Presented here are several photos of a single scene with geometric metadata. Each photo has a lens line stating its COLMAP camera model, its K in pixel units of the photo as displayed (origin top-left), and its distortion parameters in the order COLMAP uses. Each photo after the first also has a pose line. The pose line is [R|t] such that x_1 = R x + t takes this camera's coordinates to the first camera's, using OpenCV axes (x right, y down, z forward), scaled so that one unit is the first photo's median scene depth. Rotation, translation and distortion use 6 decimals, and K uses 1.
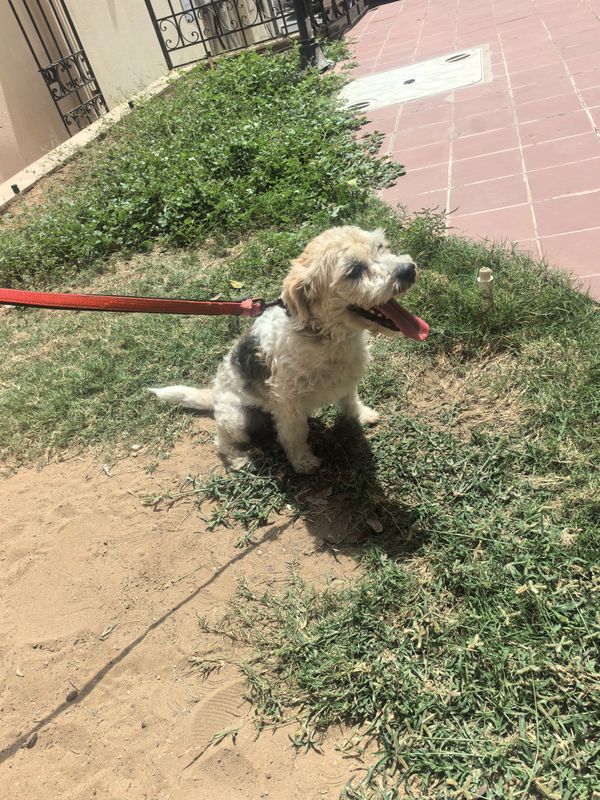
lens RADIAL K [[650.5, 0, 297.7], [0, 650.5, 379.1], [0, 0, 1]] dist [0.004263, -0.028147]
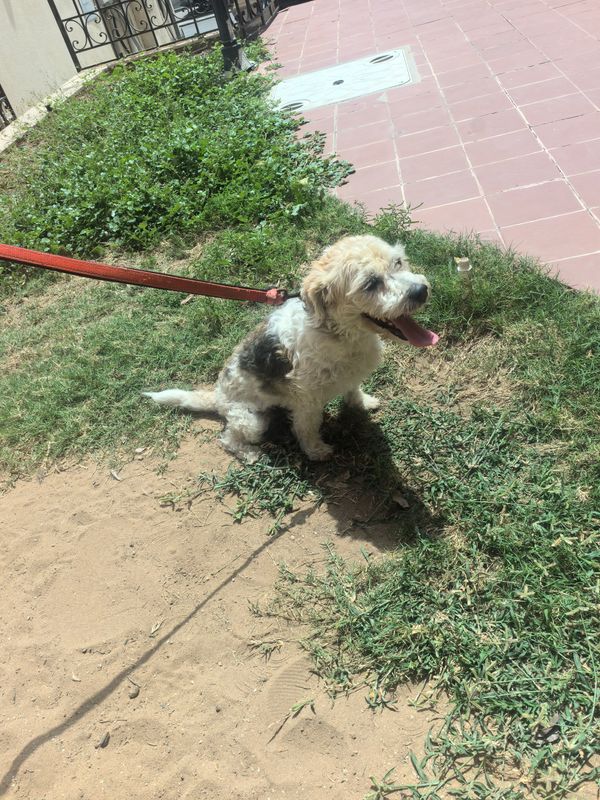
lens RADIAL K [[650.5, 0, 297.7], [0, 650.5, 379.1], [0, 0, 1]] dist [0.004263, -0.028147]
pose [[0.989894, -0.065406, 0.125822, -0.138902], [0.065284, 0.997854, 0.005095, 0.005890], [-0.125886, 0.003170, 0.992040, -0.033110]]
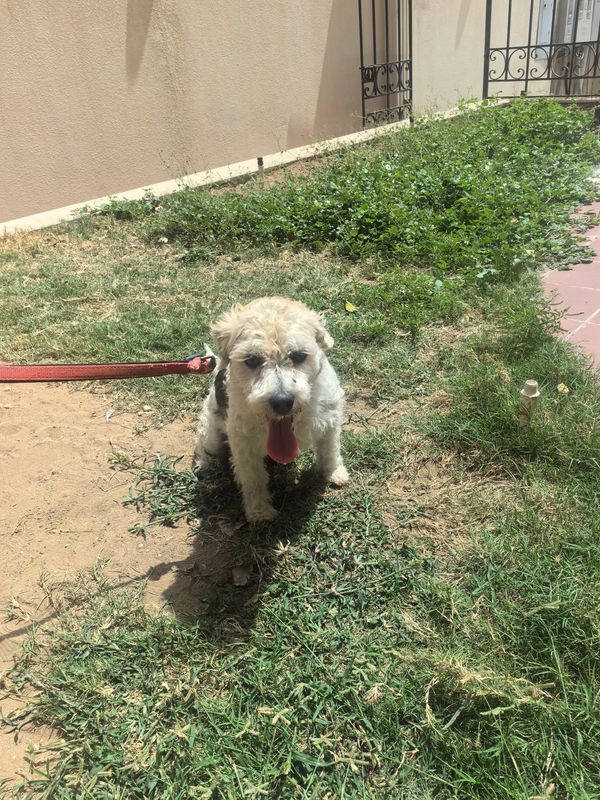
lens RADIAL K [[650.5, 0, 297.7], [0, 650.5, 379.1], [0, 0, 1]] dist [0.004263, -0.028147]
pose [[0.859072, 0.390639, -0.330752, 0.317484], [-0.399513, 0.915680, 0.043807, -0.089783], [0.319975, 0.094506, 0.942701, 0.094216]]
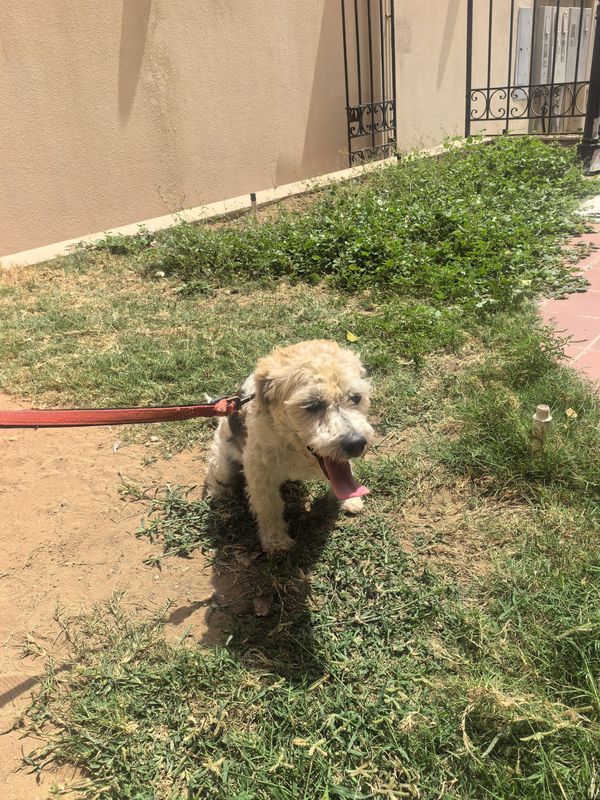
lens RADIAL K [[650.5, 0, 297.7], [0, 650.5, 379.1], [0, 0, 1]] dist [0.004263, -0.028147]
pose [[0.870516, 0.363324, -0.331959, 0.288312], [-0.389518, 0.920919, -0.013525, -0.065264], [0.300794, 0.141078, 0.943197, 0.081526]]
